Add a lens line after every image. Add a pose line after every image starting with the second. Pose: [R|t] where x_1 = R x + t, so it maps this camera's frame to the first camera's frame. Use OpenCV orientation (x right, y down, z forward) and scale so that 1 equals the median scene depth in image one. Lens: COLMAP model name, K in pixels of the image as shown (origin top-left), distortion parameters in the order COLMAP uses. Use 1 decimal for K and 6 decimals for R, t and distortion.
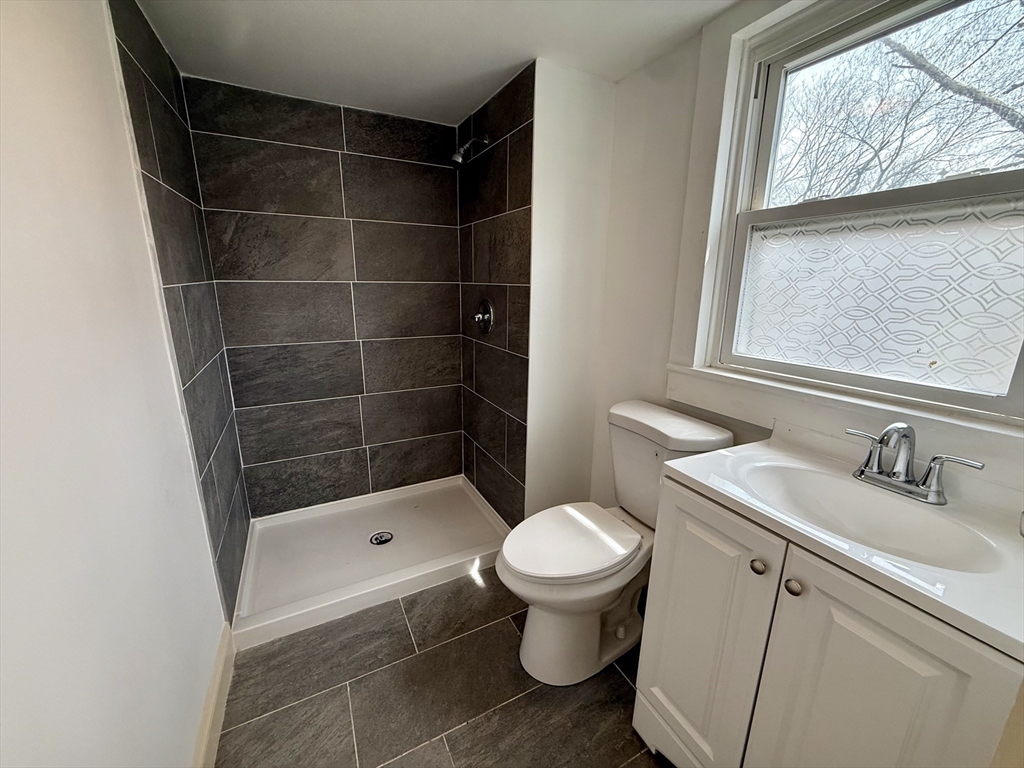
lens RADIAL K [[402.0, 0, 511.1], [0, 402.0, 380.7], [0, 0, 1]] dist [-0.001023, 0.000043]
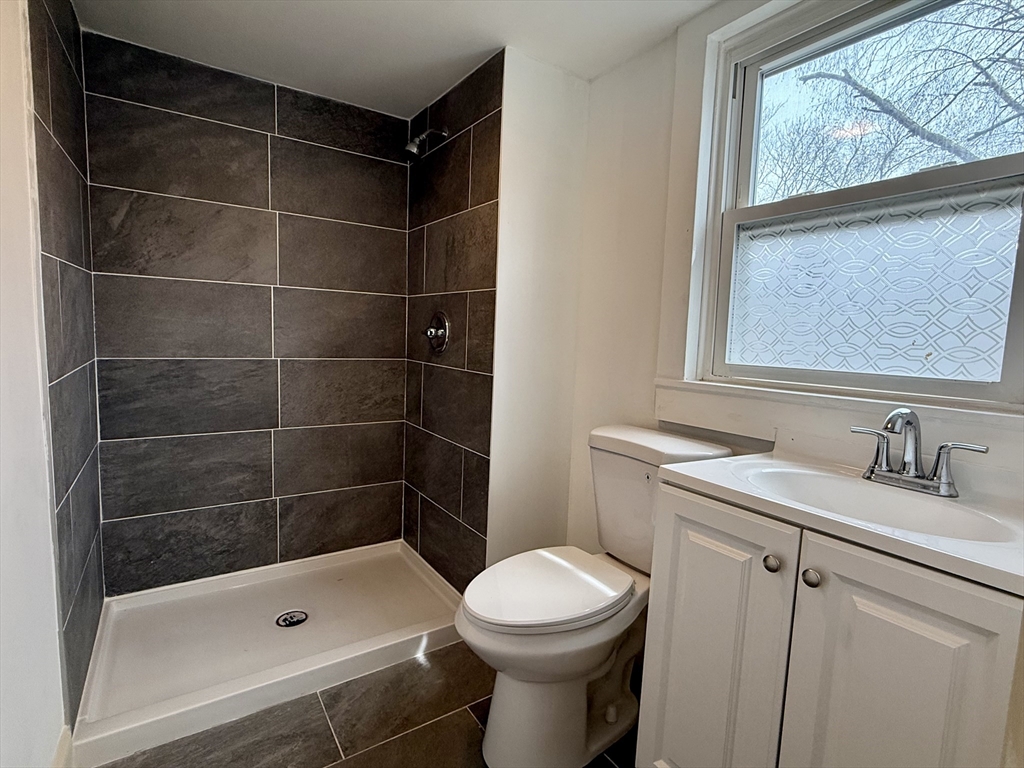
lens RADIAL K [[505.5, 0, 511.4], [0, 505.5, 383.8], [0, 0, 1]] dist [0.000481, -0.000552]
pose [[0.993743, 0.015428, 0.110620, -0.036781], [-0.000084, 0.990517, -0.137393, 0.112549], [-0.111690, 0.136524, 0.984320, -0.034342]]
